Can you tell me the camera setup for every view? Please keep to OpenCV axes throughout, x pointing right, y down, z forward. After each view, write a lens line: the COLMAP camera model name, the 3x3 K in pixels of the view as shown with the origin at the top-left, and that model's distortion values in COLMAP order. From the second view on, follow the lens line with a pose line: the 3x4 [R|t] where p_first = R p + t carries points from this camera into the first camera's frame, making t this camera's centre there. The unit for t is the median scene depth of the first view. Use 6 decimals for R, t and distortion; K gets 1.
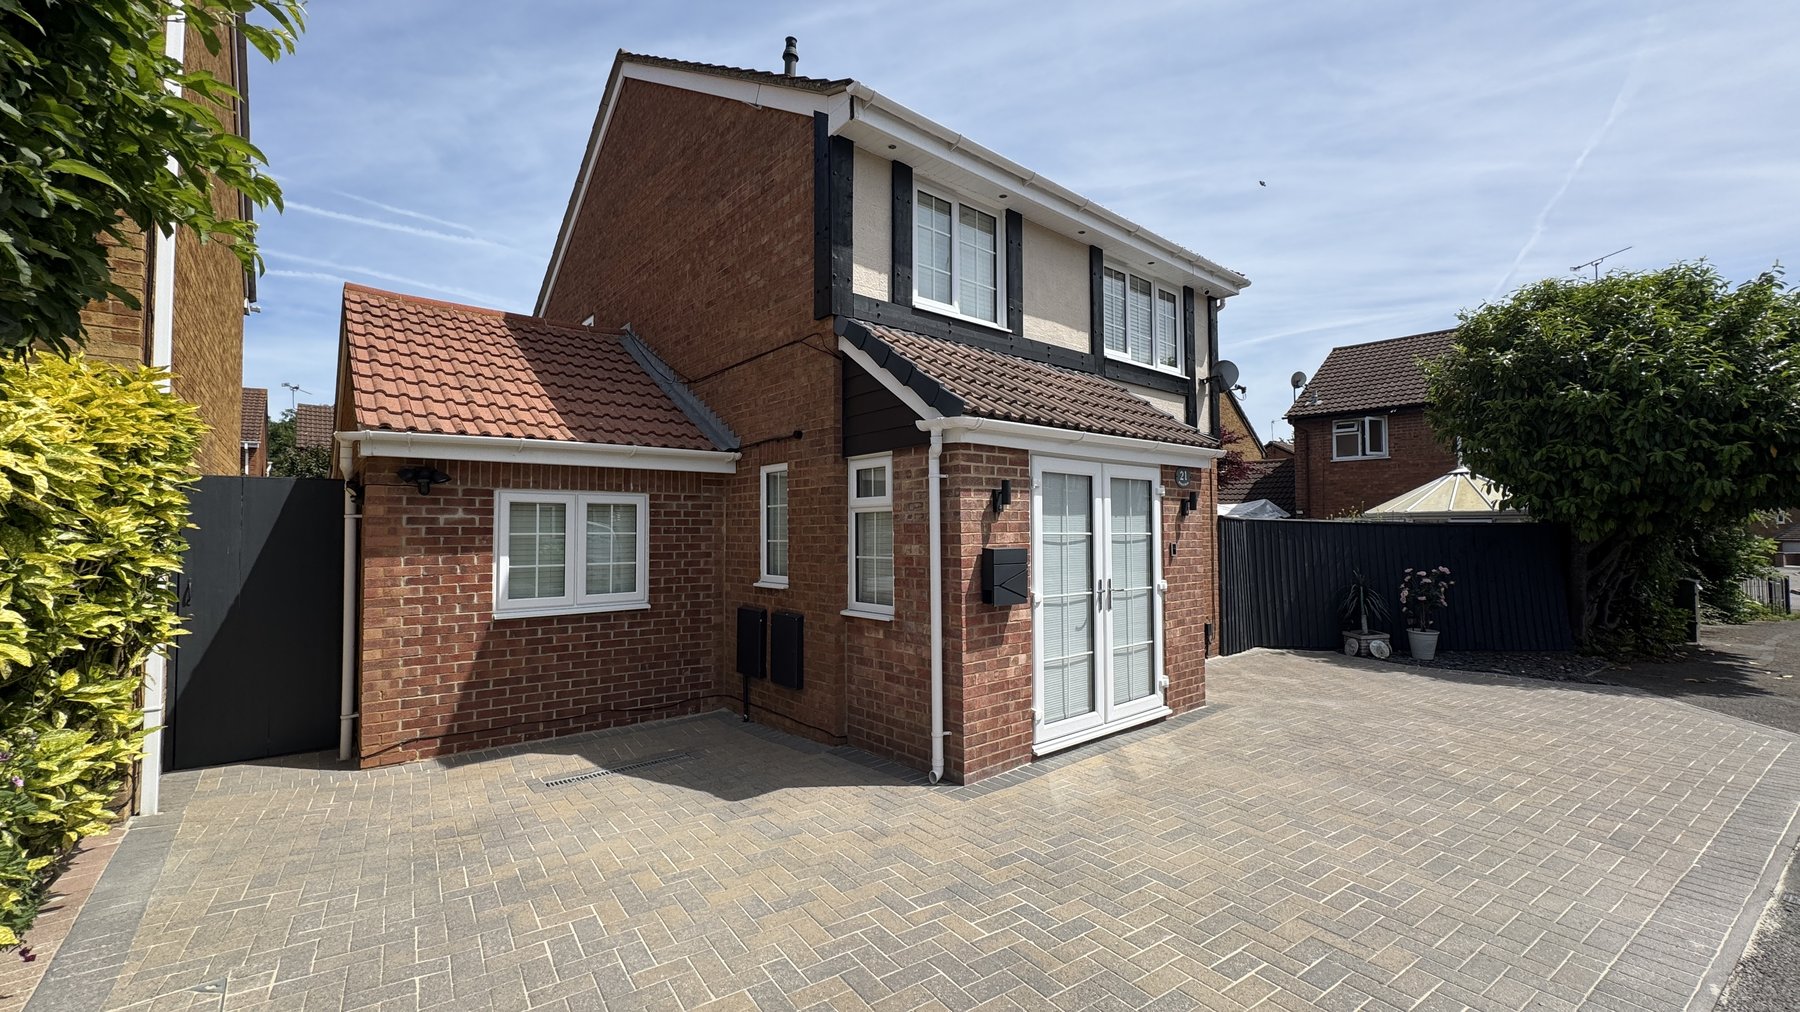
lens RADIAL K [[715.5, 0, 899.8], [0, 715.5, 509.6], [0, 0, 1]] dist [0.000608, -0.000056]
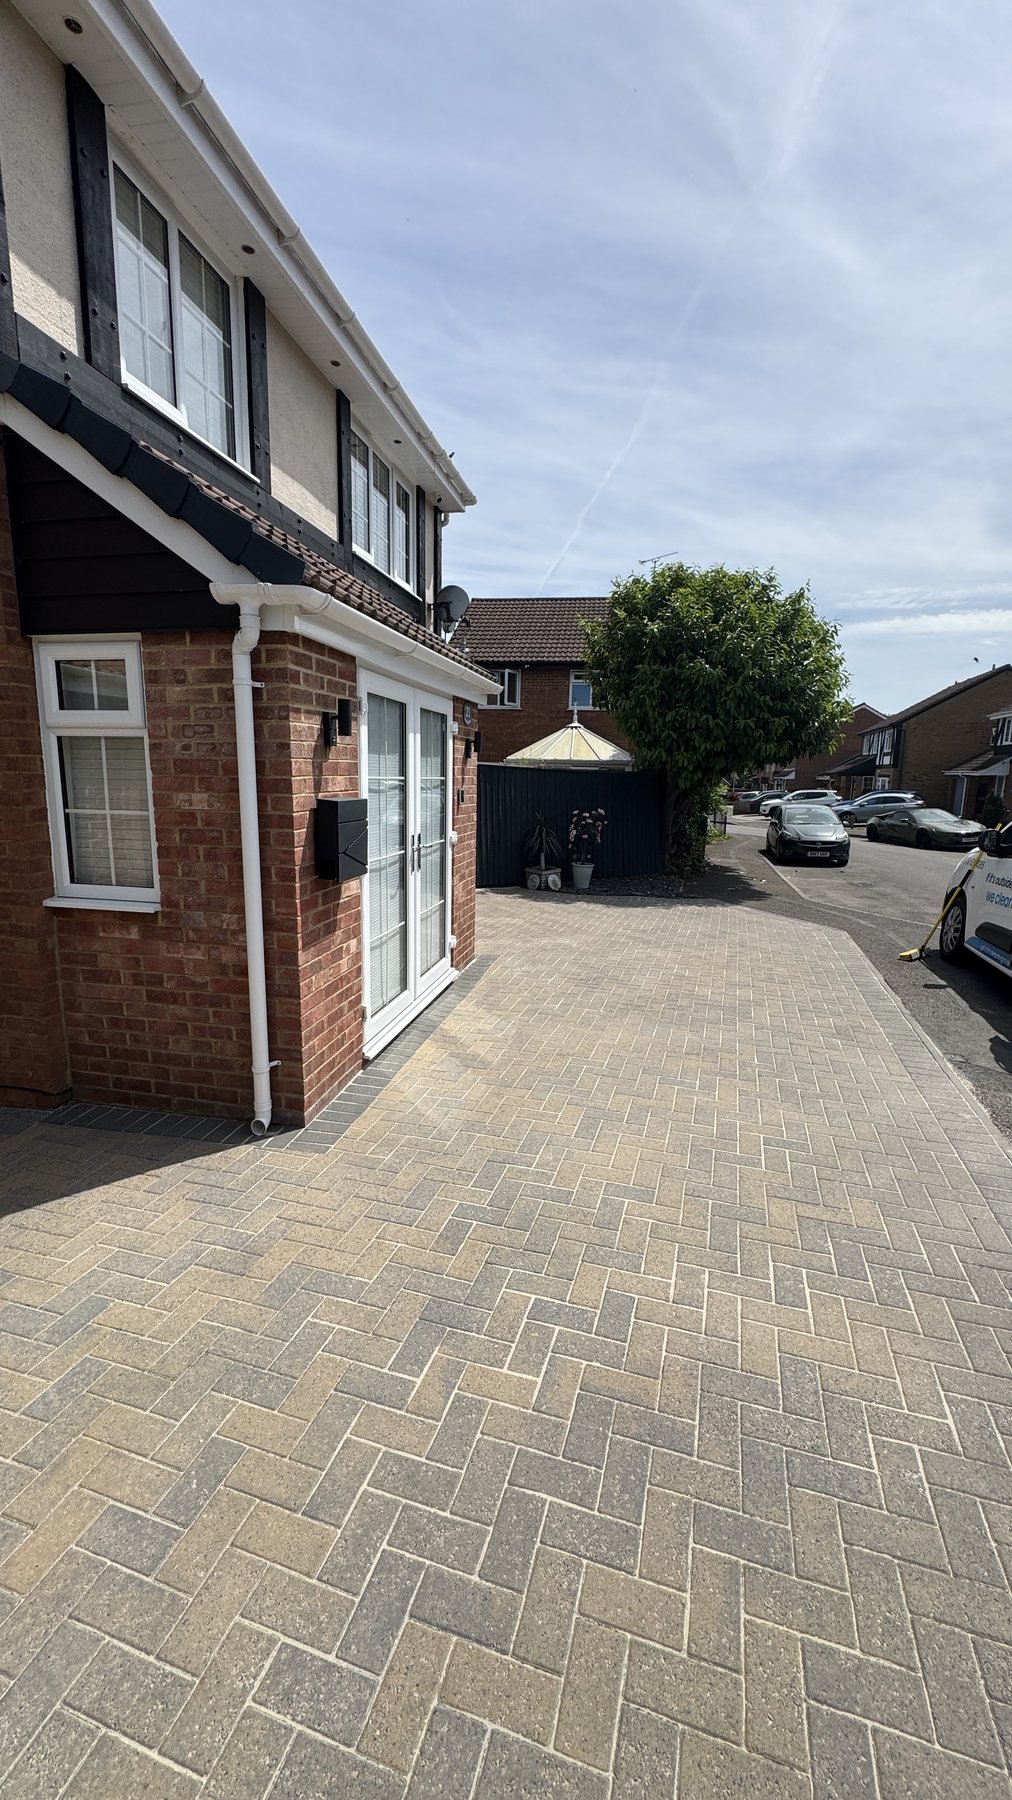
lens RADIAL K [[715.5, 0, 507.8], [0, 715.5, 902.2], [0, 0, 1]] dist [0.000608, -0.000056]
pose [[0.789982, -0.089077, 0.606625, -0.139681], [-0.042738, 0.978984, 0.199410, 0.004866], [-0.611639, -0.183456, 0.769572, 0.290410]]
